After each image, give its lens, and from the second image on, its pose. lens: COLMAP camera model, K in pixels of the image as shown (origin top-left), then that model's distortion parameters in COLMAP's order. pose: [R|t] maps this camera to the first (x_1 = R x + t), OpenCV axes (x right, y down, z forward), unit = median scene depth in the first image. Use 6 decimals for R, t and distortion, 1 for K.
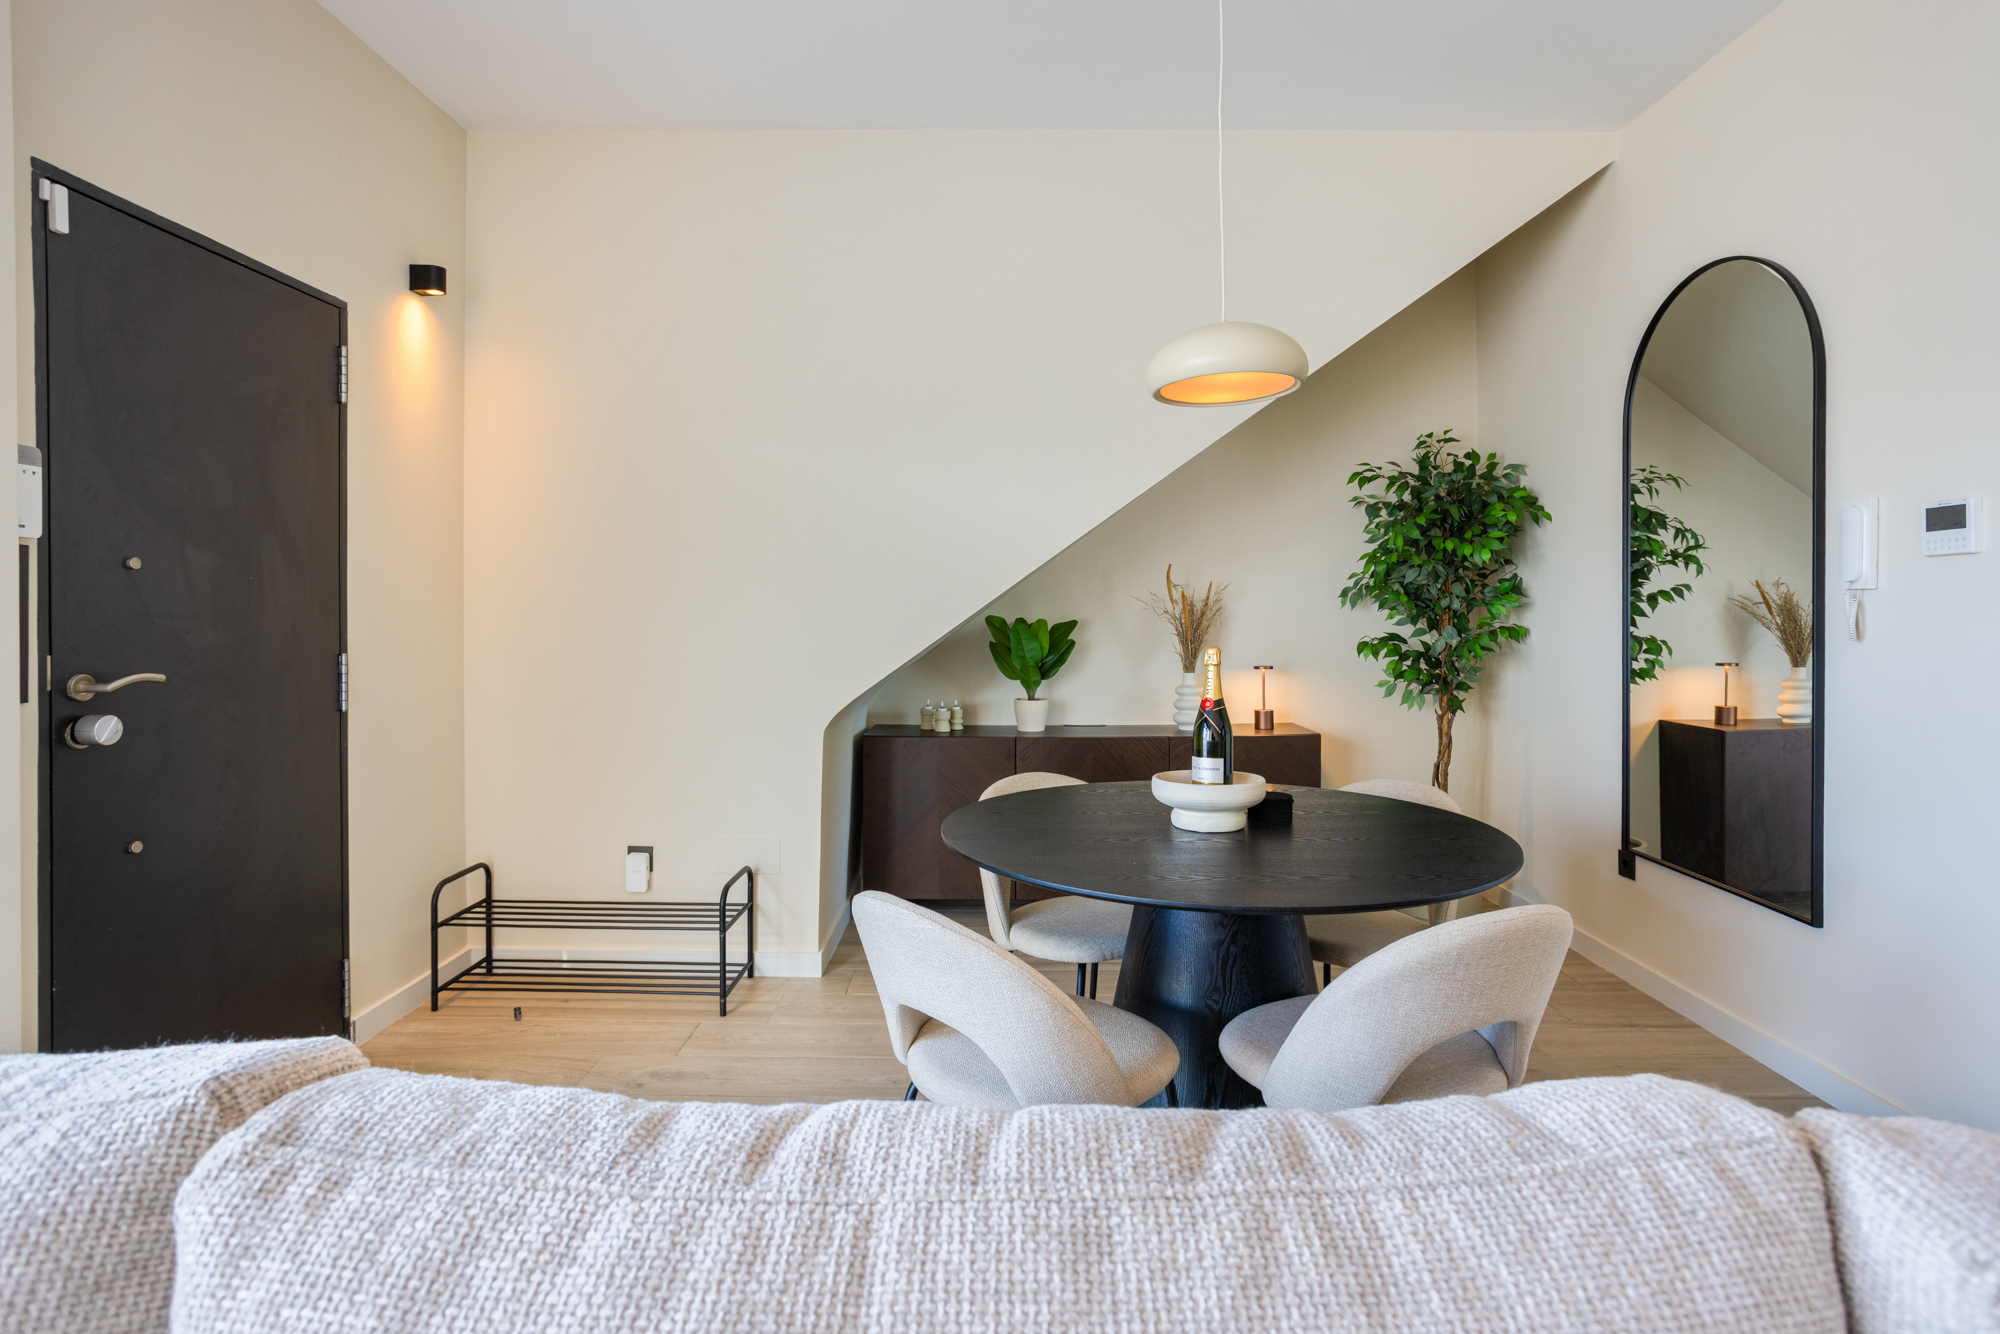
lens RADIAL K [[1001.9, 0, 998.9], [0, 1001.9, 616.3], [0, 0, 1]] dist [-0.030202, 0.014636]
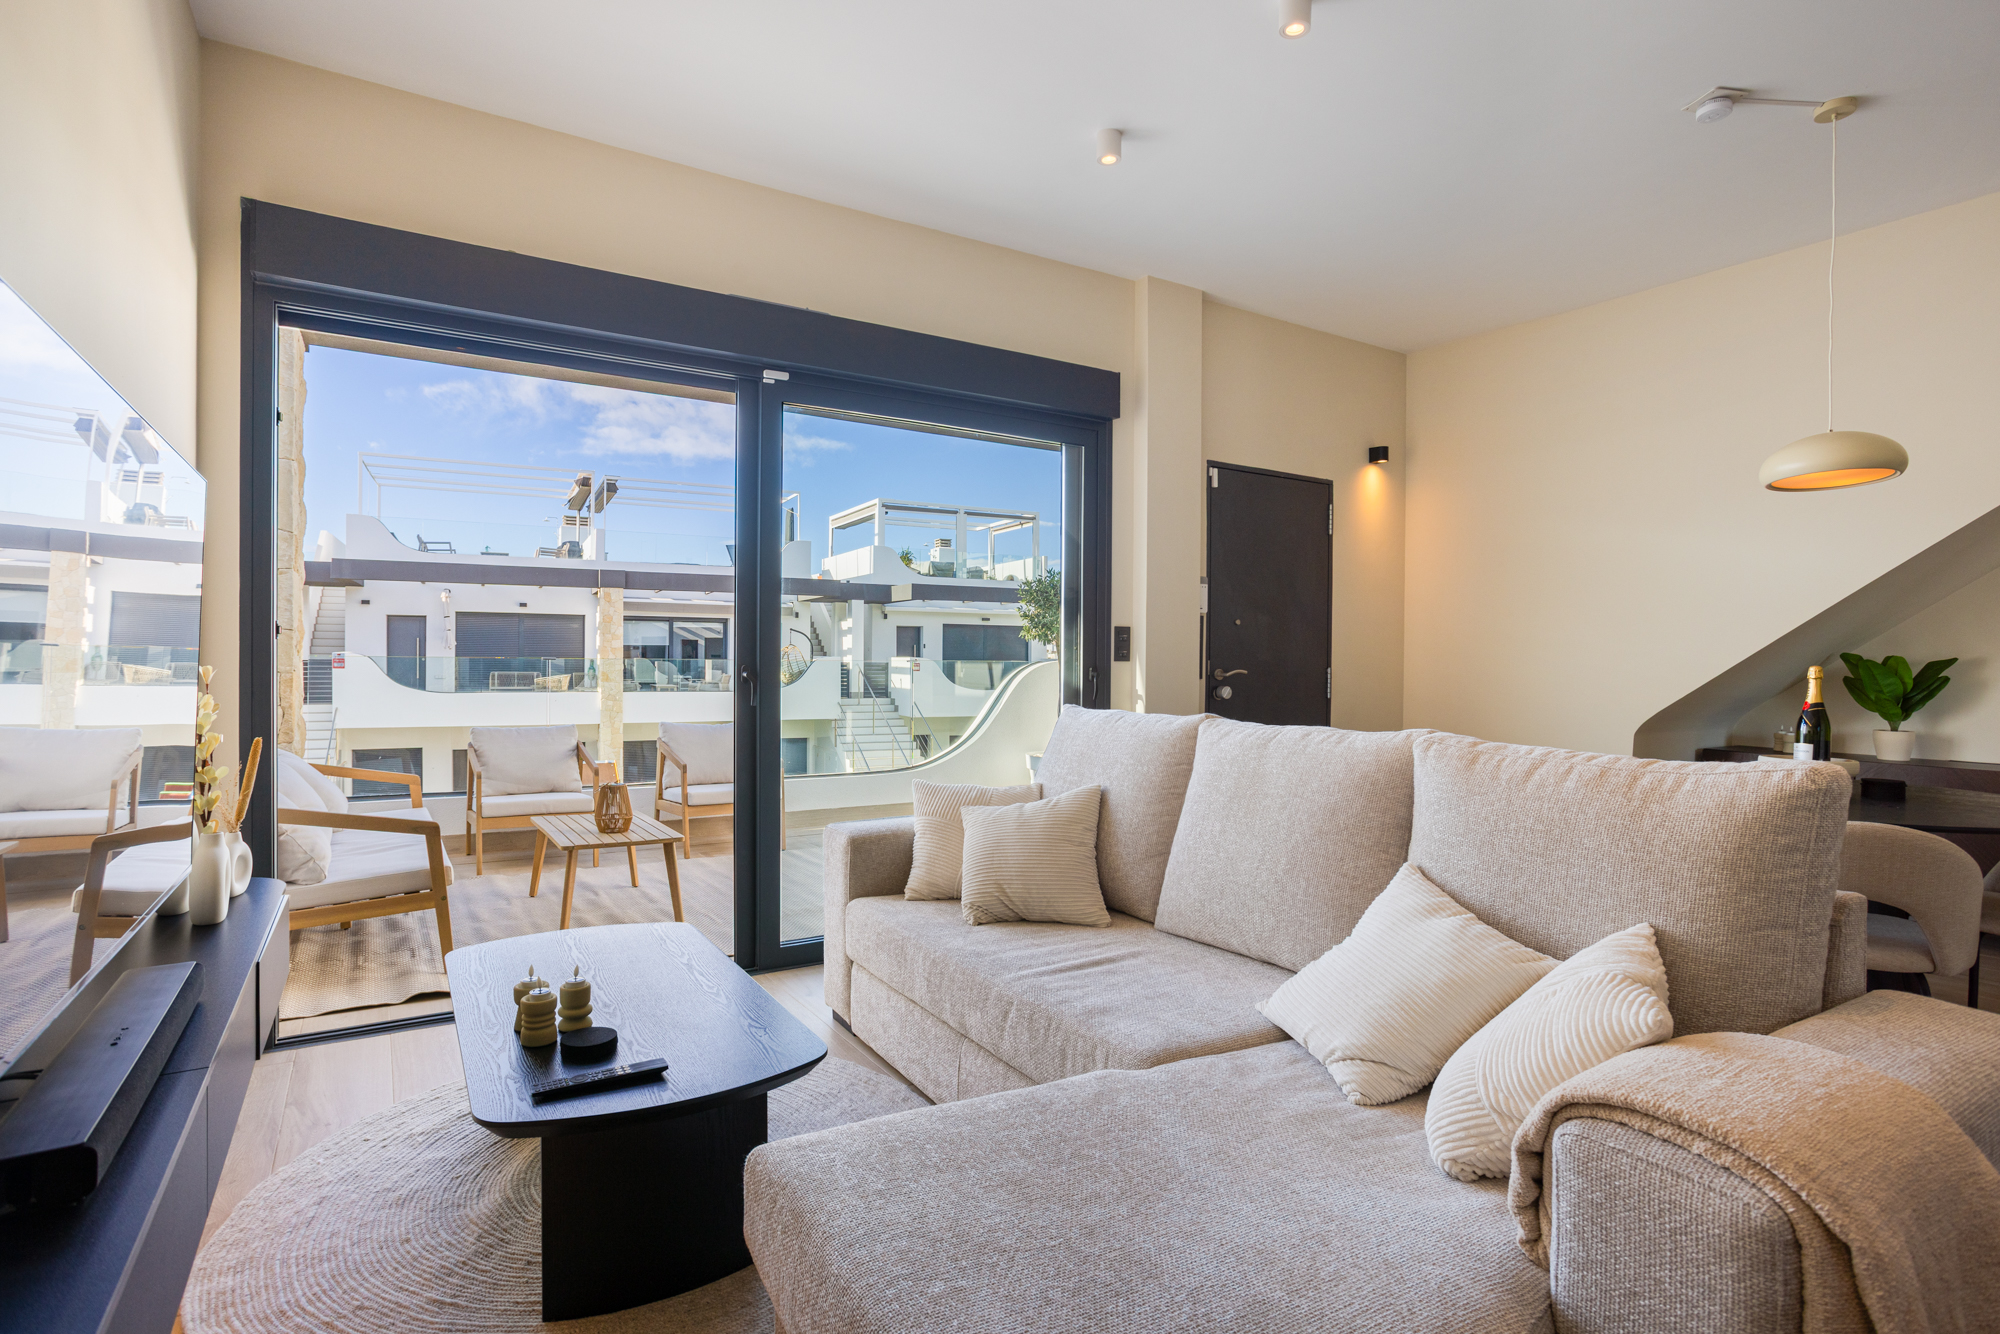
lens RADIAL K [[1001.9, 0, 1004.9], [0, 1001.9, 662.4], [0, 0, 1]] dist [-0.030202, 0.014636]
pose [[0.540276, 0.010741, -0.841420, 0.601444], [-0.015407, 0.999877, 0.002871, 0.031647], [0.841347, 0.011412, 0.540375, -0.542092]]
